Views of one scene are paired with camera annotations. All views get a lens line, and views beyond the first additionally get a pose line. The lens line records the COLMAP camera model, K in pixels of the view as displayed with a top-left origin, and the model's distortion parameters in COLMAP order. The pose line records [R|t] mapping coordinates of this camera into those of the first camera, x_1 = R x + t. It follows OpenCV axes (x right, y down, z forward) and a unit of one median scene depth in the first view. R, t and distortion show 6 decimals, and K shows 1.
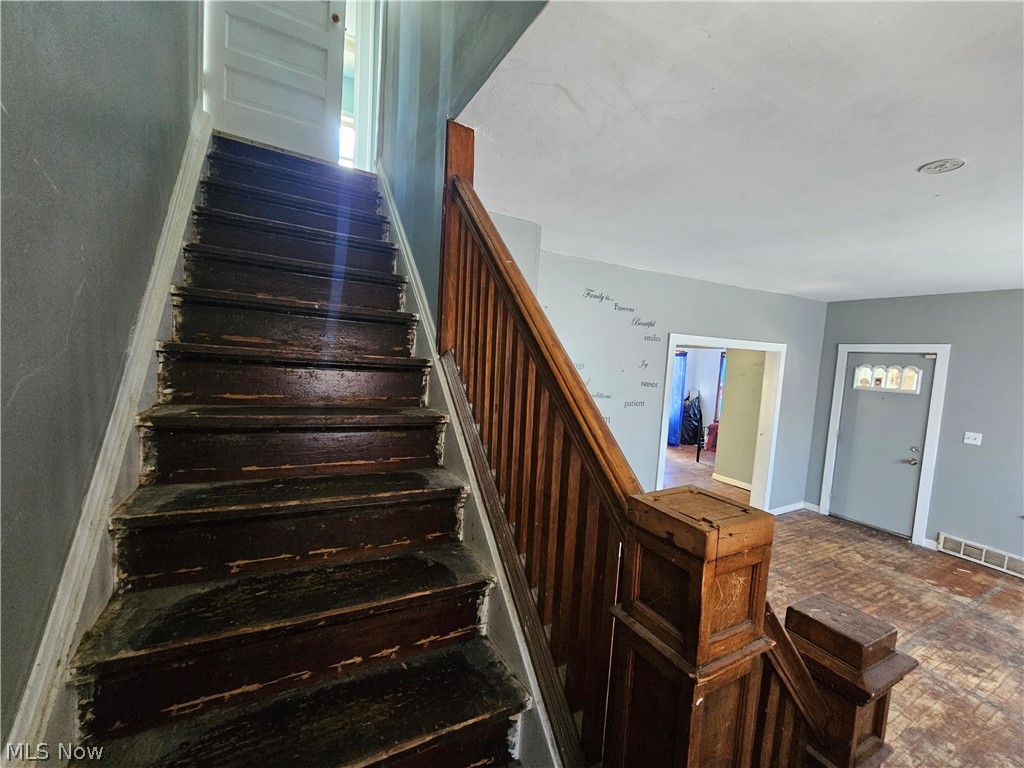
lens RADIAL K [[418.3, 0, 505.8], [0, 418.3, 389.0], [0, 0, 1]] dist [-0.001886, -0.000234]
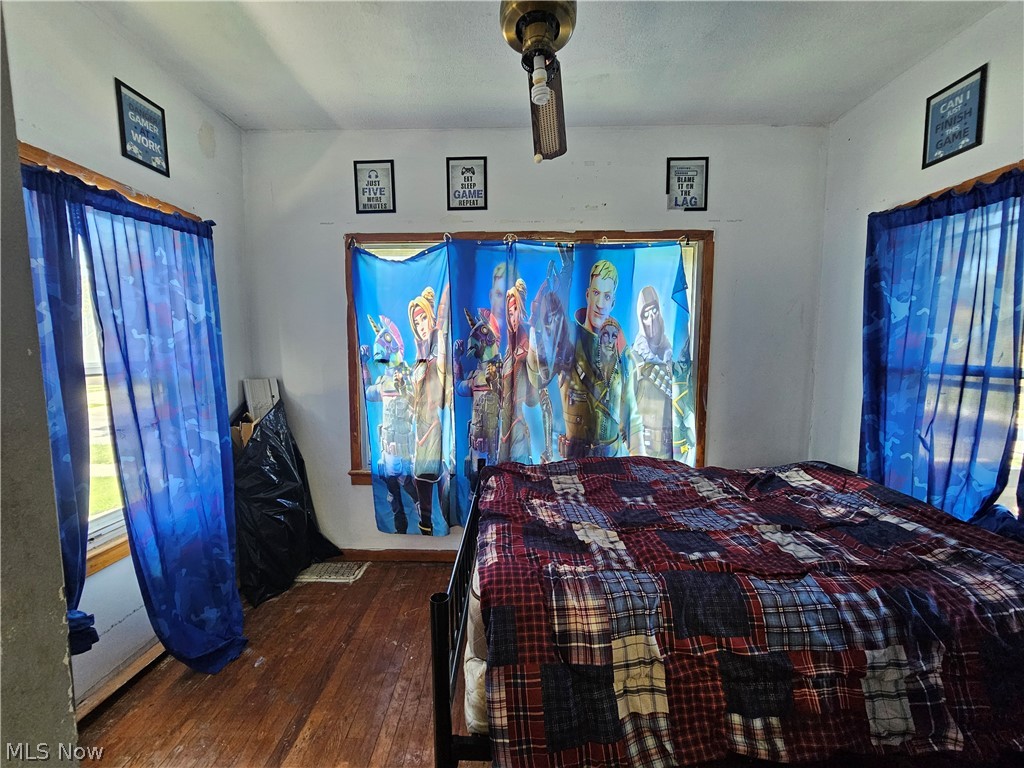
lens RADIAL K [[418.3, 0, 502.2], [0, 418.3, 386.1], [0, 0, 1]] dist [-0.001886, -0.000234]
pose [[0.484908, -0.135762, 0.863964, 0.657079], [0.101837, 0.989923, 0.098398, -0.008209], [-0.868616, 0.040269, 0.493847, 1.643778]]
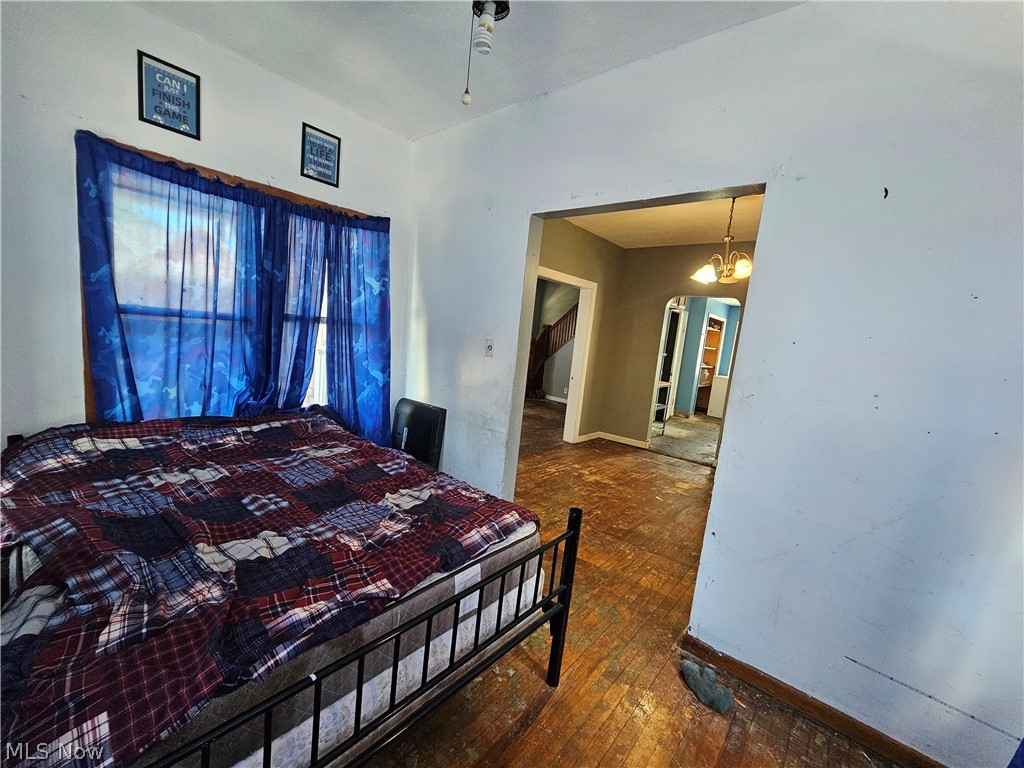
lens RADIAL K [[418.3, 0, 504.9], [0, 418.3, 388.1], [0, 0, 1]] dist [-0.001886, -0.000234]
pose [[-0.920530, -0.094183, -0.379150, 1.055700], [-0.178713, 0.964526, 0.194299, -0.021348], [0.347400, 0.246617, -0.904706, 2.099111]]
